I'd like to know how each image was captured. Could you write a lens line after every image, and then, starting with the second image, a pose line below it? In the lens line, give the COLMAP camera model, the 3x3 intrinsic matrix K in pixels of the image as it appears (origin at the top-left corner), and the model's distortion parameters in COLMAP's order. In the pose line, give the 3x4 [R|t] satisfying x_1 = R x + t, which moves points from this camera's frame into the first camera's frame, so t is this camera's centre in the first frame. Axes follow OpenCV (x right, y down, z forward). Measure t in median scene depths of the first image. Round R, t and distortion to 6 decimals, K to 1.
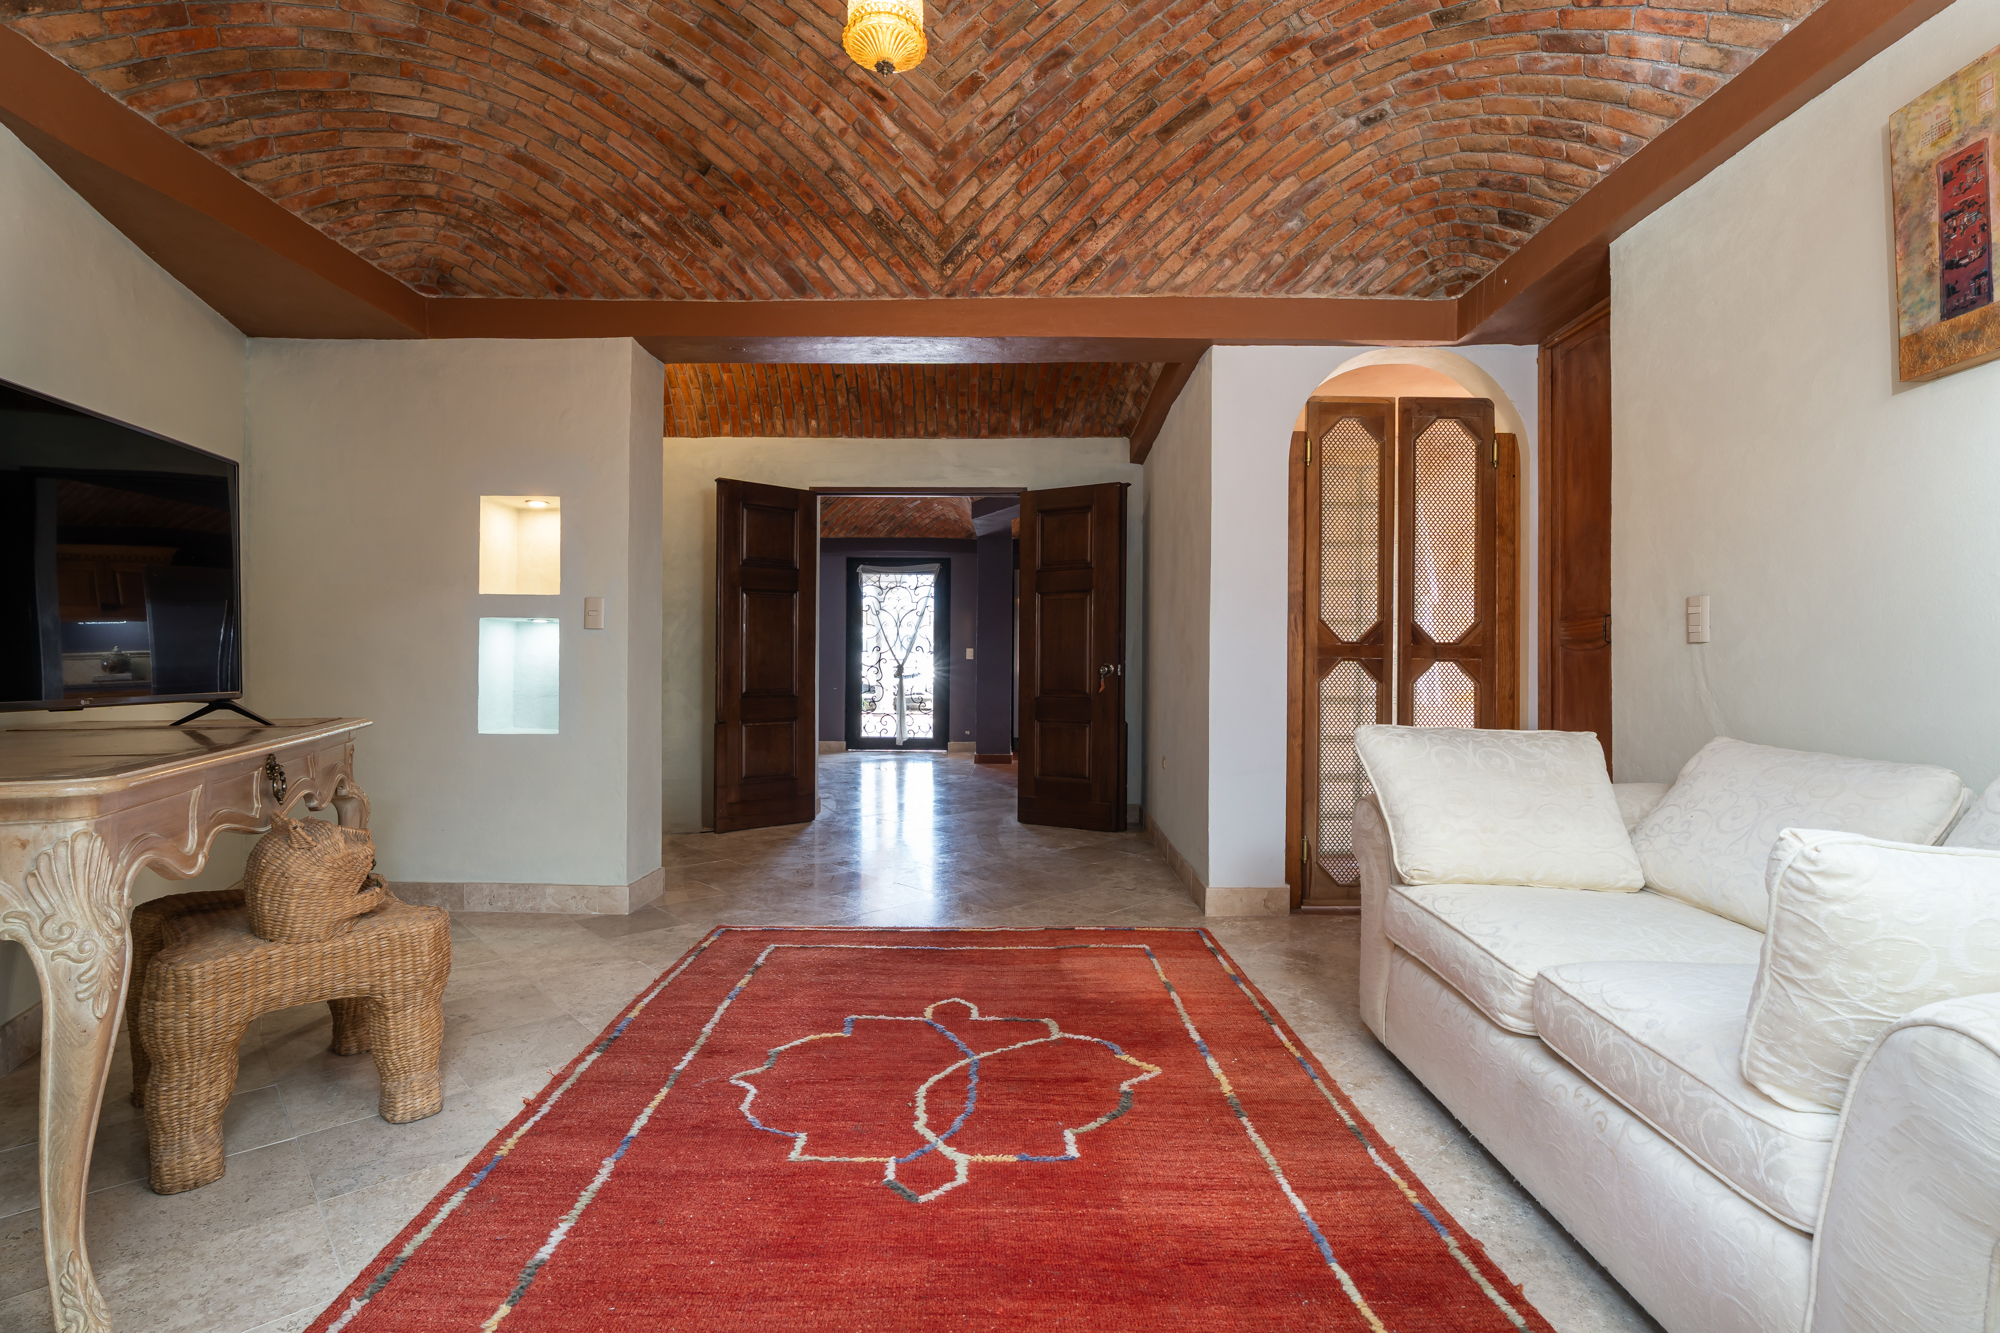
lens RADIAL K [[914.9, 0, 1000.0], [0, 914.9, 666.5], [0, 0, 1]] dist [-0.003064, -0.000436]
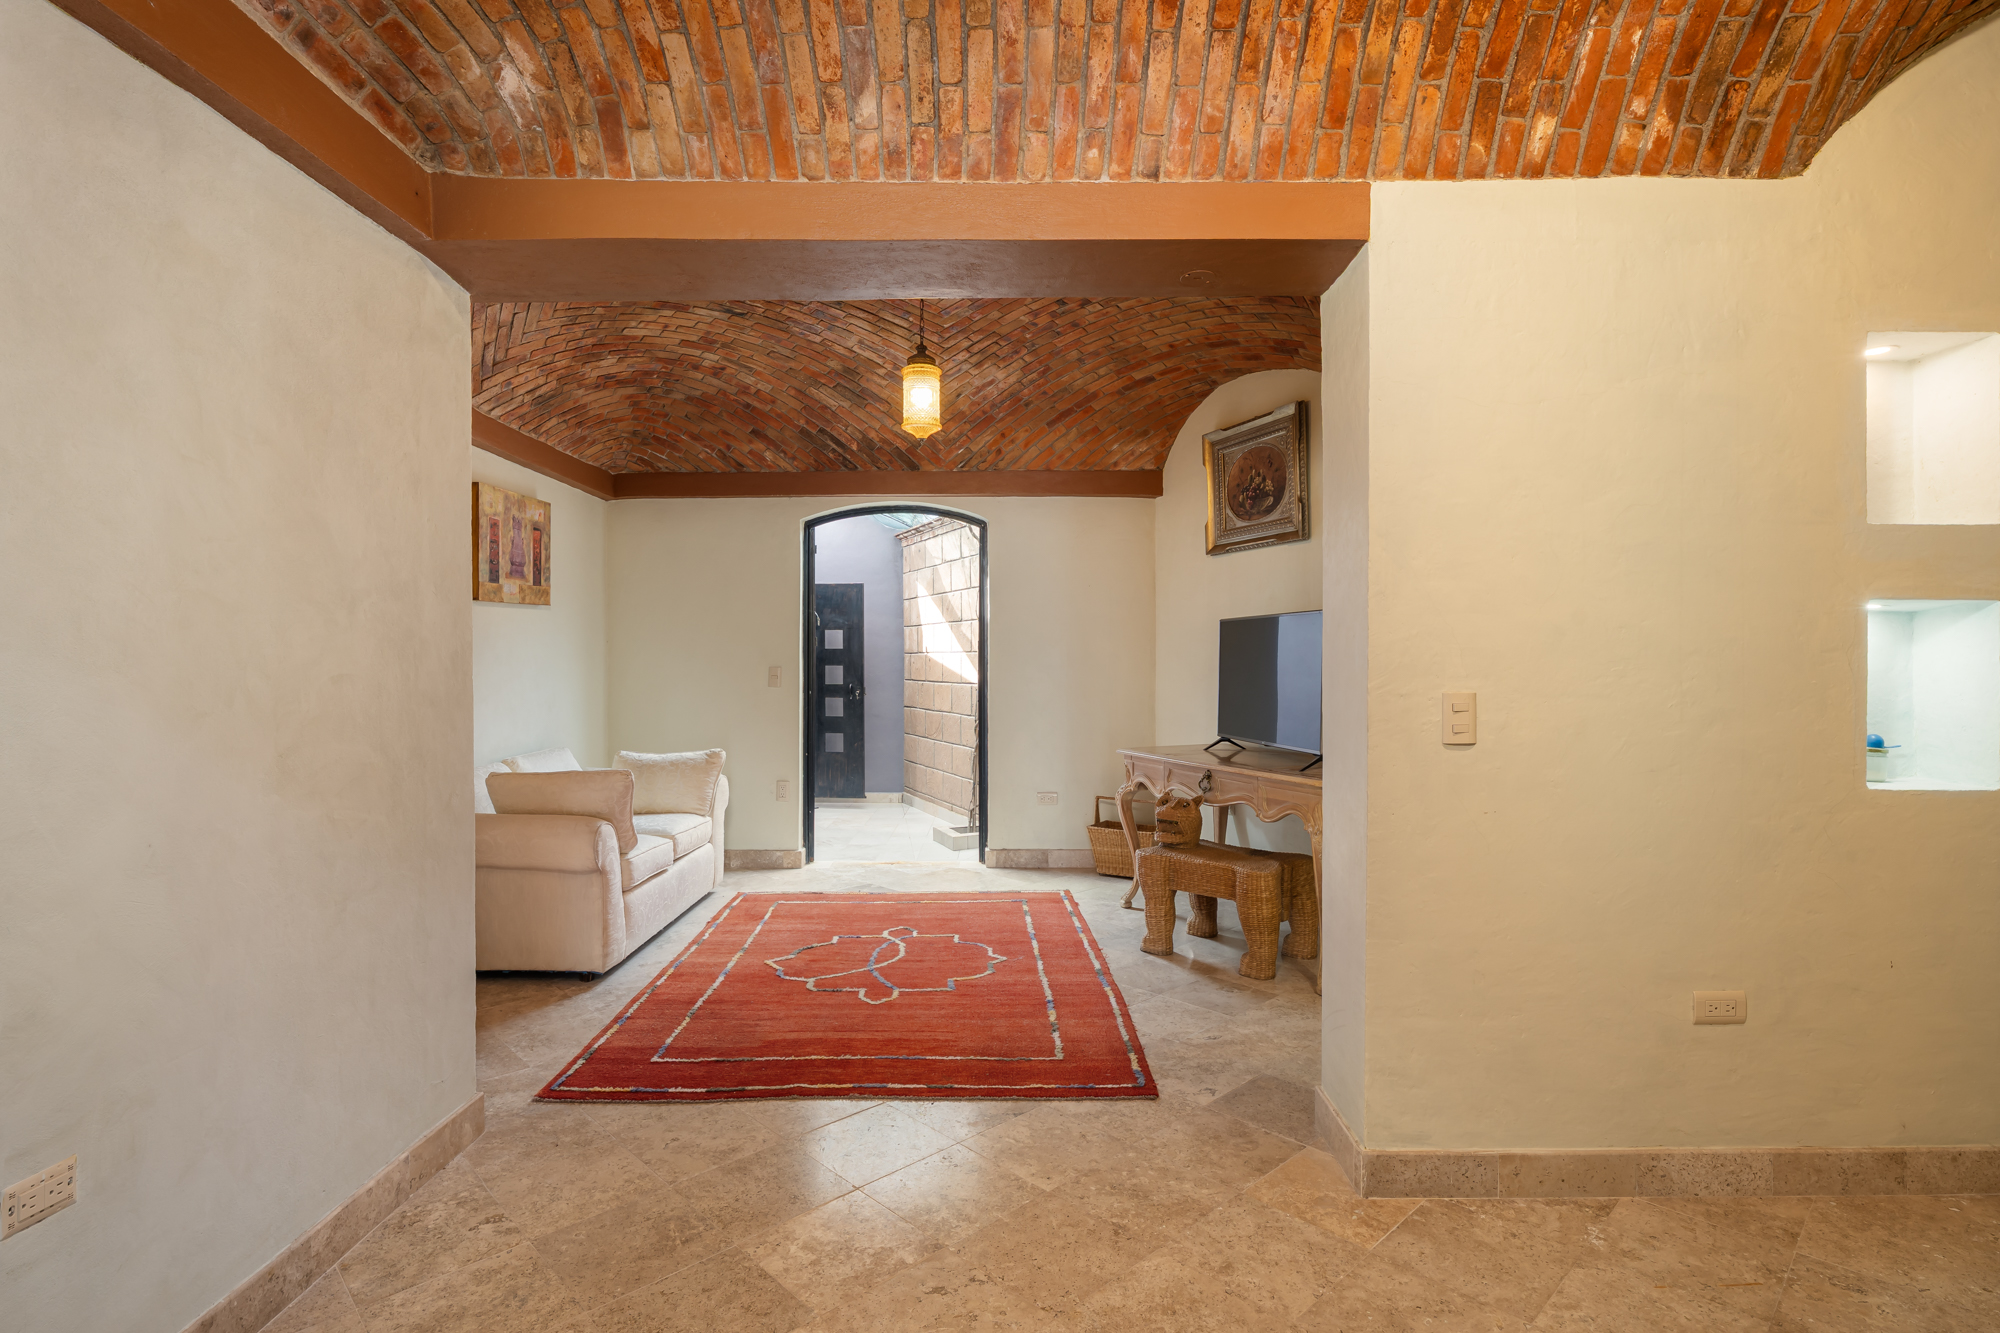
lens RADIAL K [[994.8, 0, 1000.0], [0, 994.8, 666.5], [0, 0, 1]] dist [0.000095, 0.000043]
pose [[-0.999974, -0.005460, -0.004650, -0.262263], [-0.005499, 0.999949, 0.008419, -0.142379], [0.004603, 0.008445, -0.999954, 2.898615]]
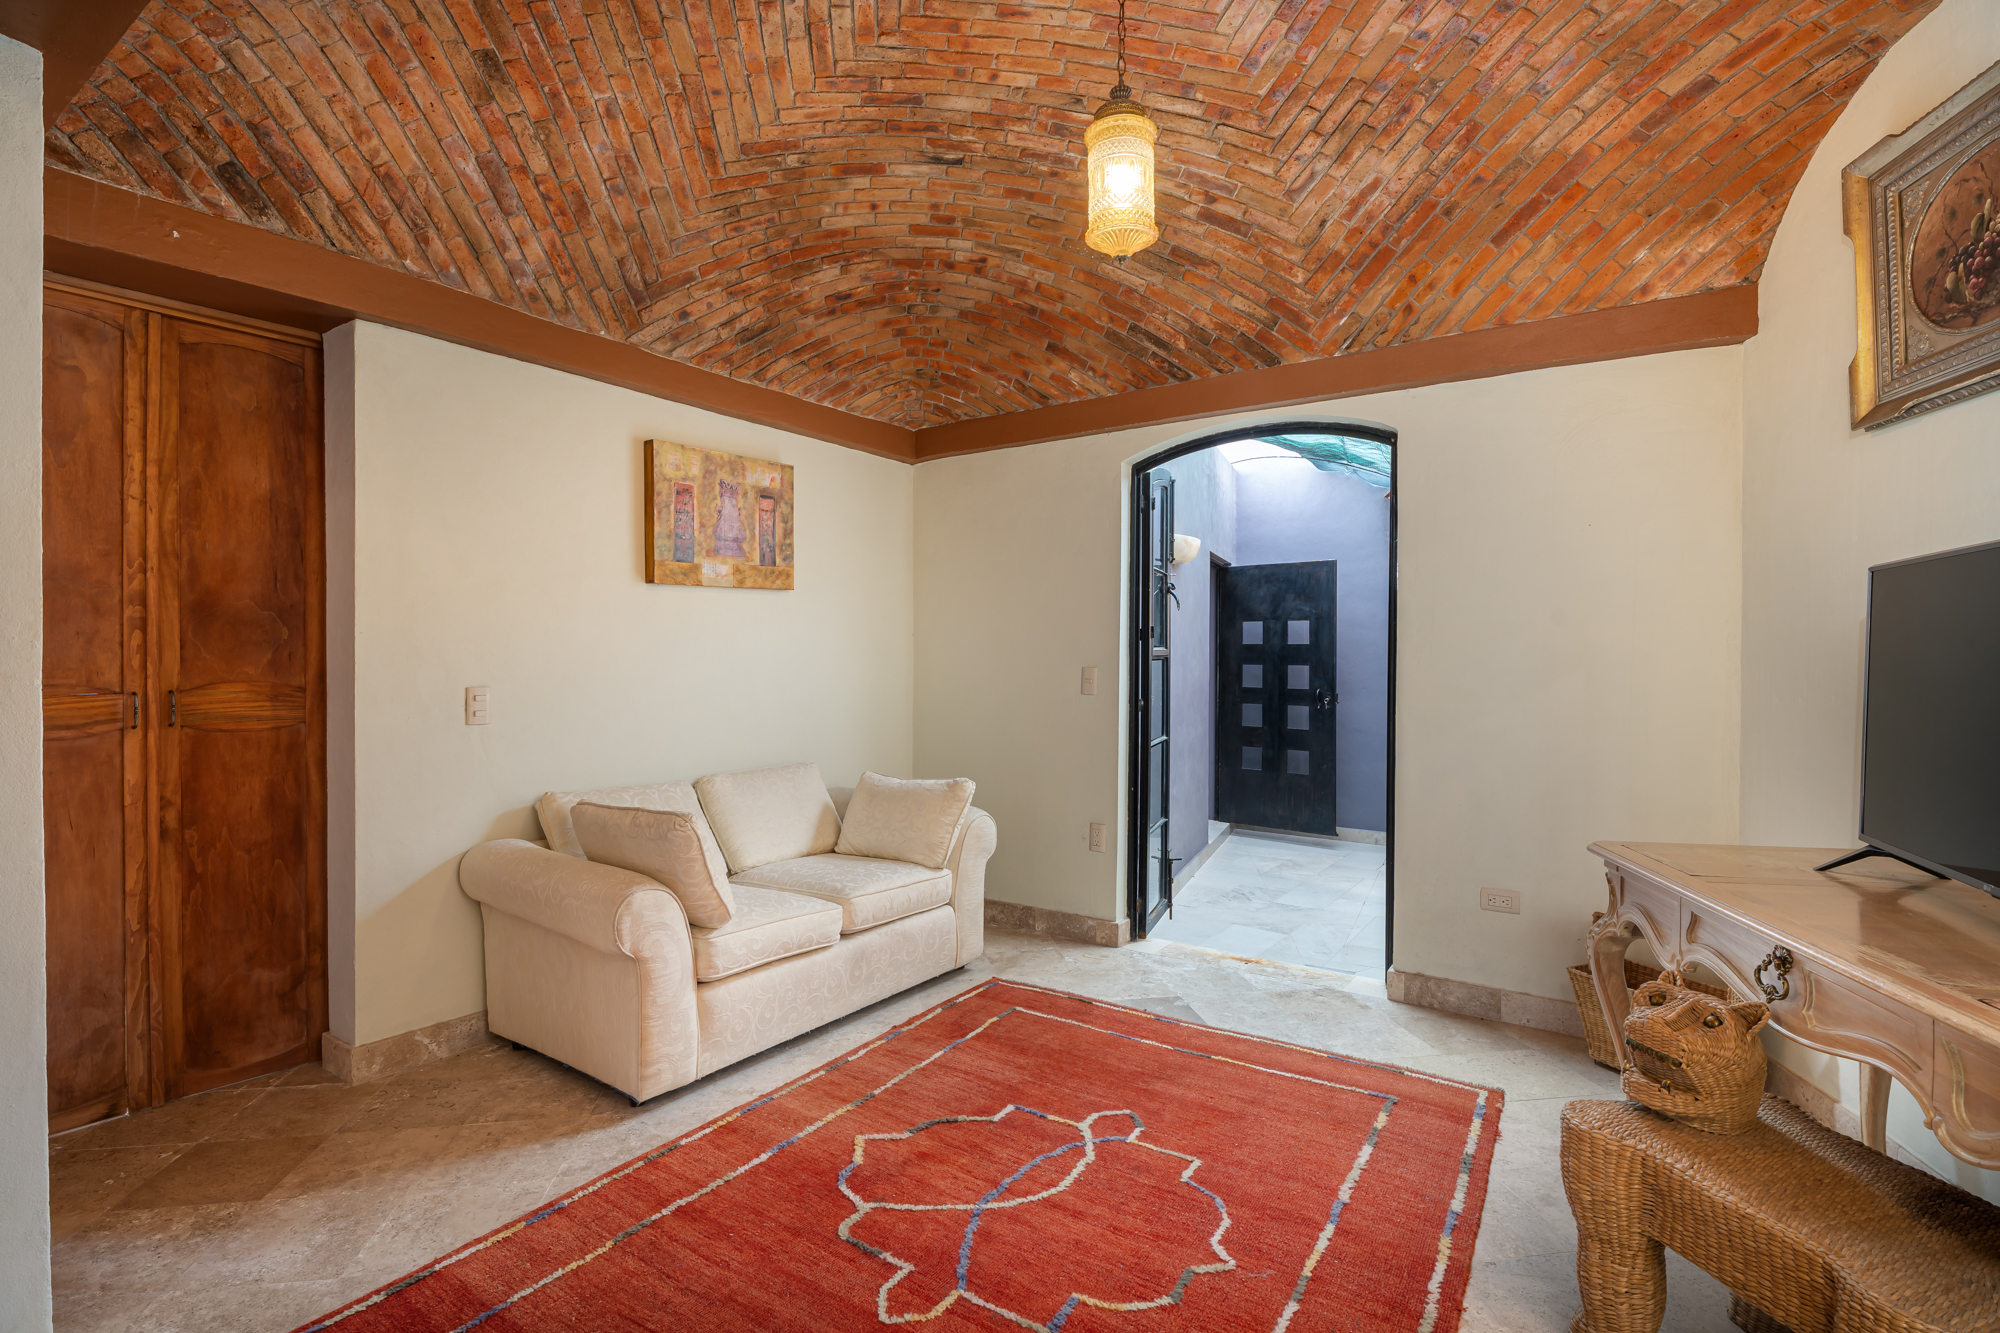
lens RADIAL K [[966.3, 0, 1000.0], [0, 966.3, 666.5], [0, 0, 1]] dist [-0.001594, -0.001764]
pose [[-0.825825, -0.015484, 0.563714, -0.612653], [-0.008551, 0.999852, 0.014936, -0.143514], [-0.563862, 0.007514, -0.825835, 1.856303]]
